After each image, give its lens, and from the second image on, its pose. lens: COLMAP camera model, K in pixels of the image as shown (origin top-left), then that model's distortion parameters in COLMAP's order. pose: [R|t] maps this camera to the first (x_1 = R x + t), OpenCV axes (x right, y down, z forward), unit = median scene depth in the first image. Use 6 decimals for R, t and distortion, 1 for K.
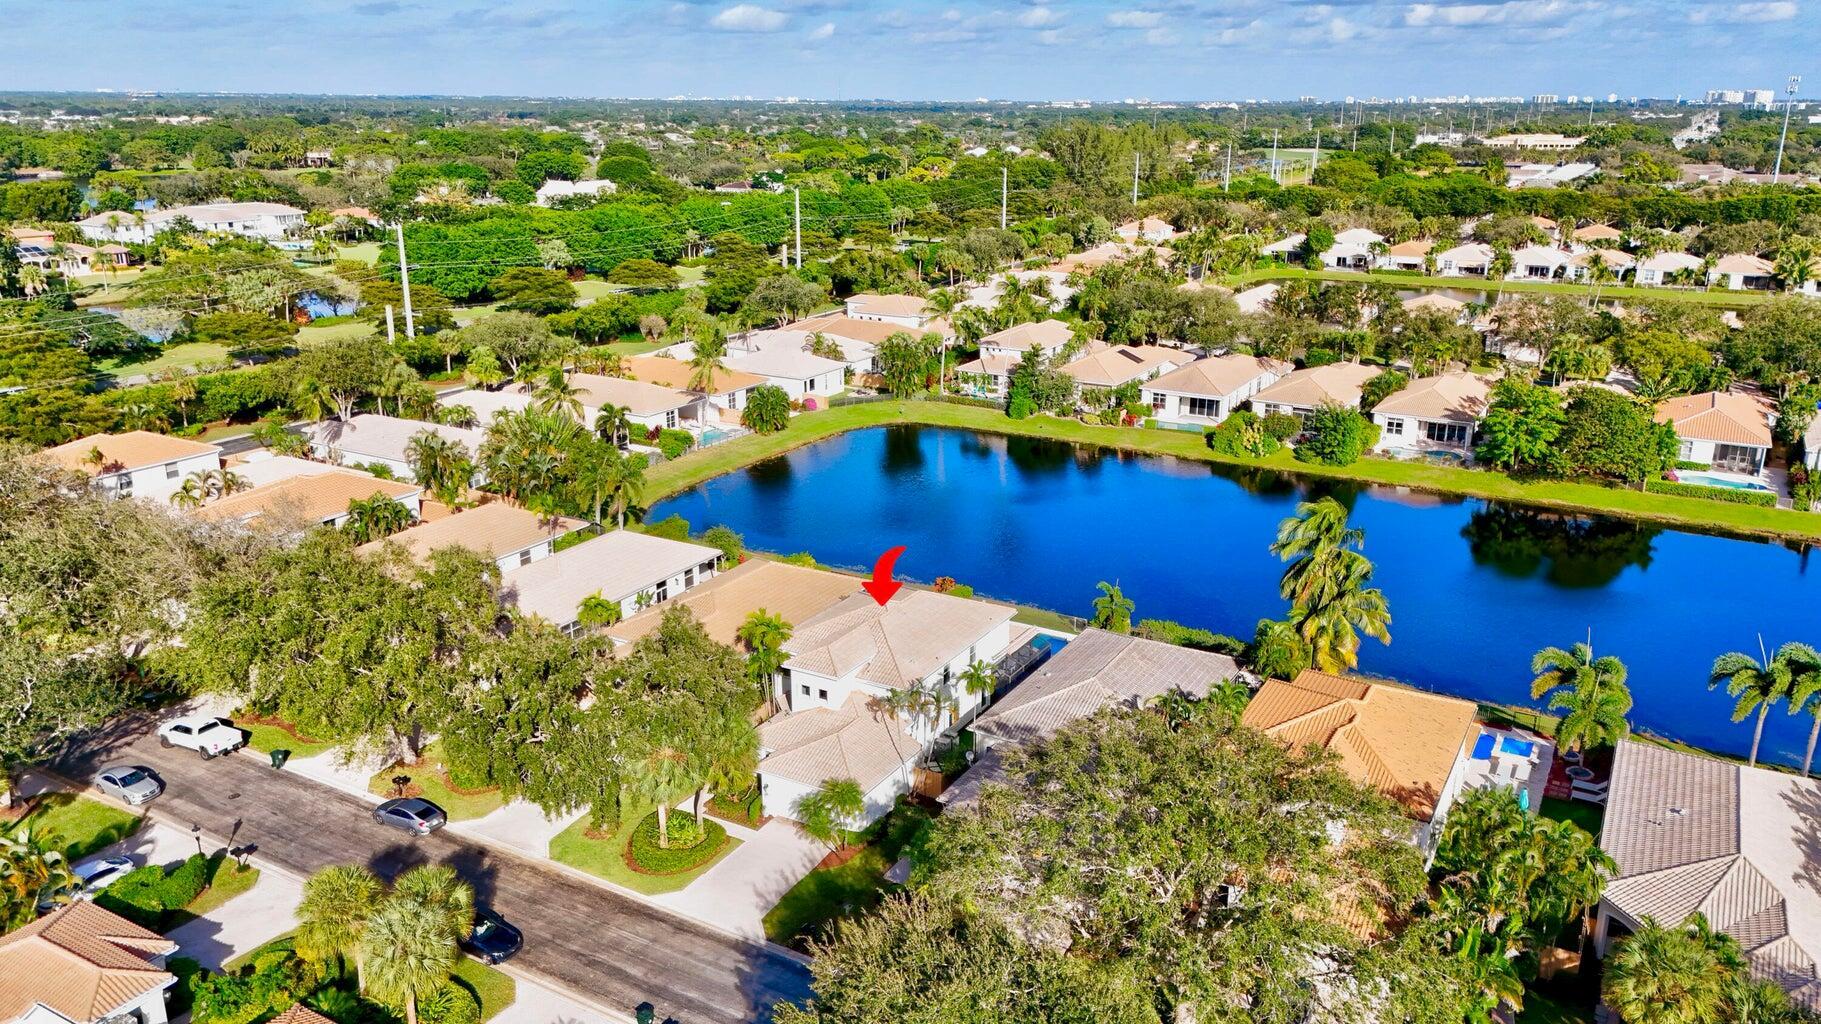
lens RADIAL K [[1343.0, 0, 903.7], [0, 1343.0, 508.8], [0, 0, 1]] dist [0.076633, -0.075909]
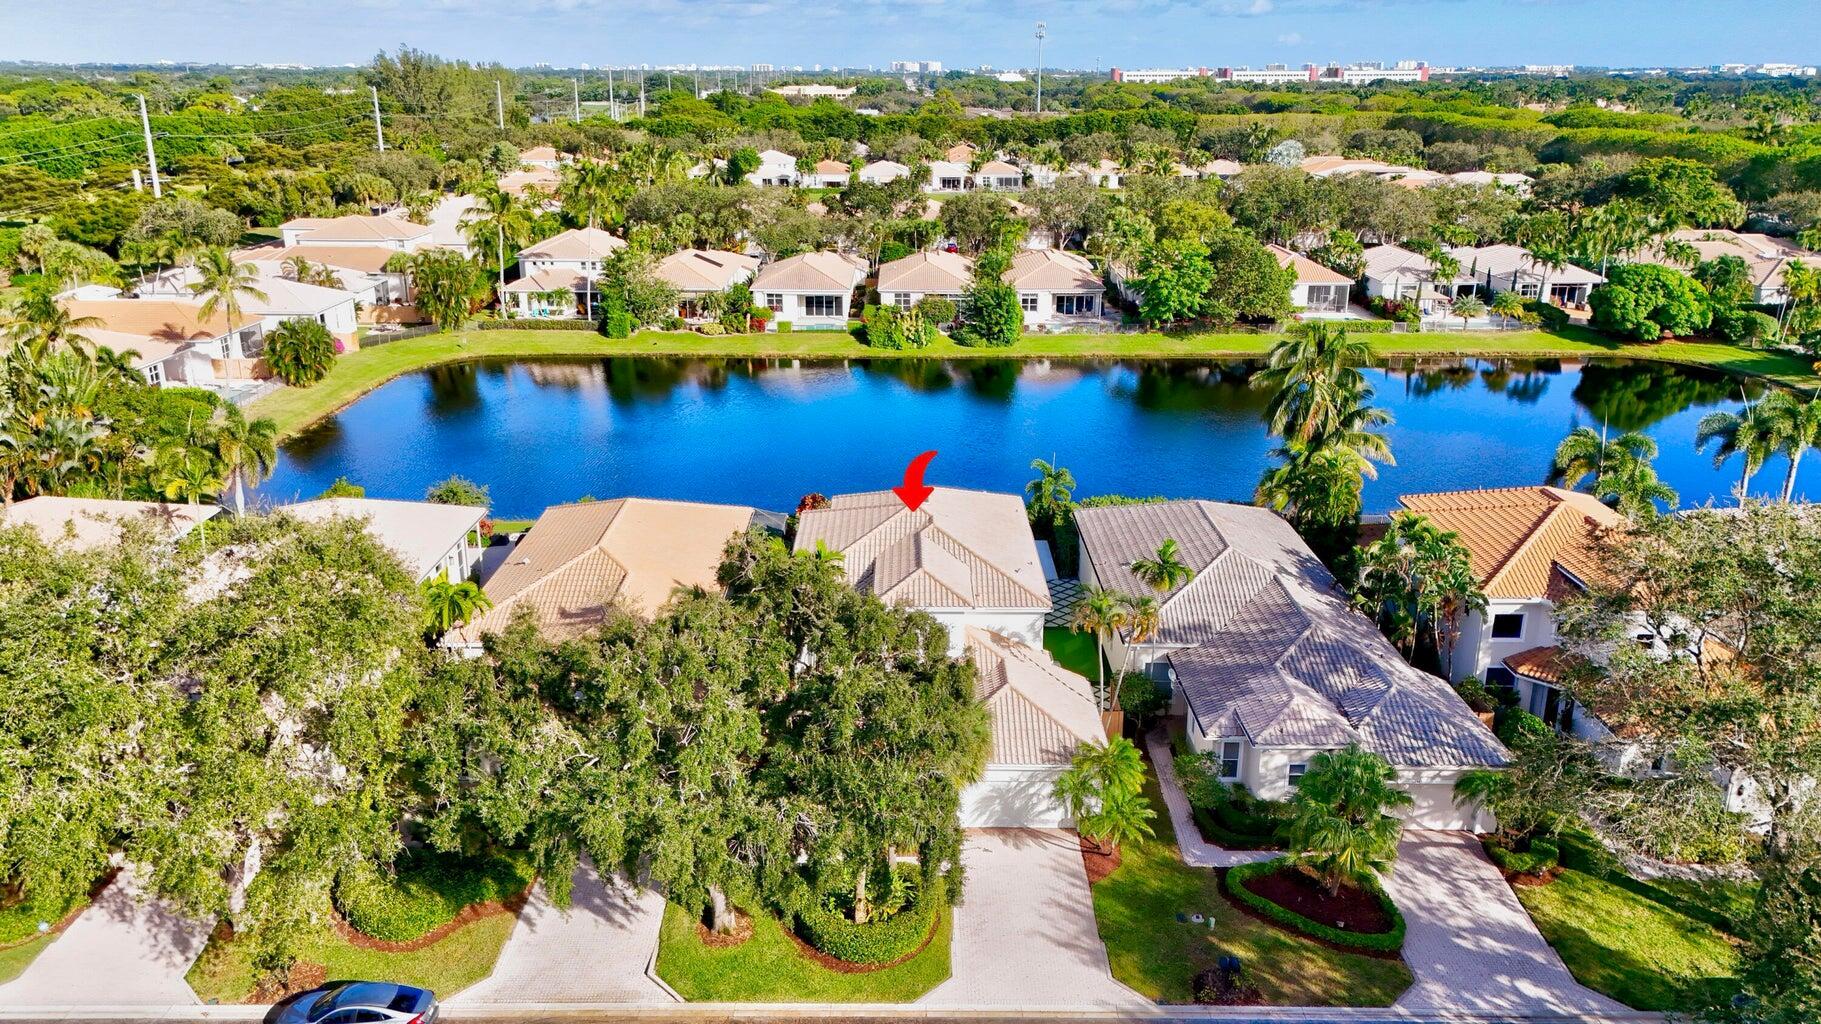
lens RADIAL K [[1361.3, 0, 907.2], [0, 1361.3, 510.6], [0, 0, 1]] dist [0.087305, -0.090945]
pose [[0.862718, -0.156113, 0.480984, -0.175088], [0.147643, 0.987472, 0.055683, 0.015562], [-0.483651, 0.022975, 0.874959, 0.185247]]
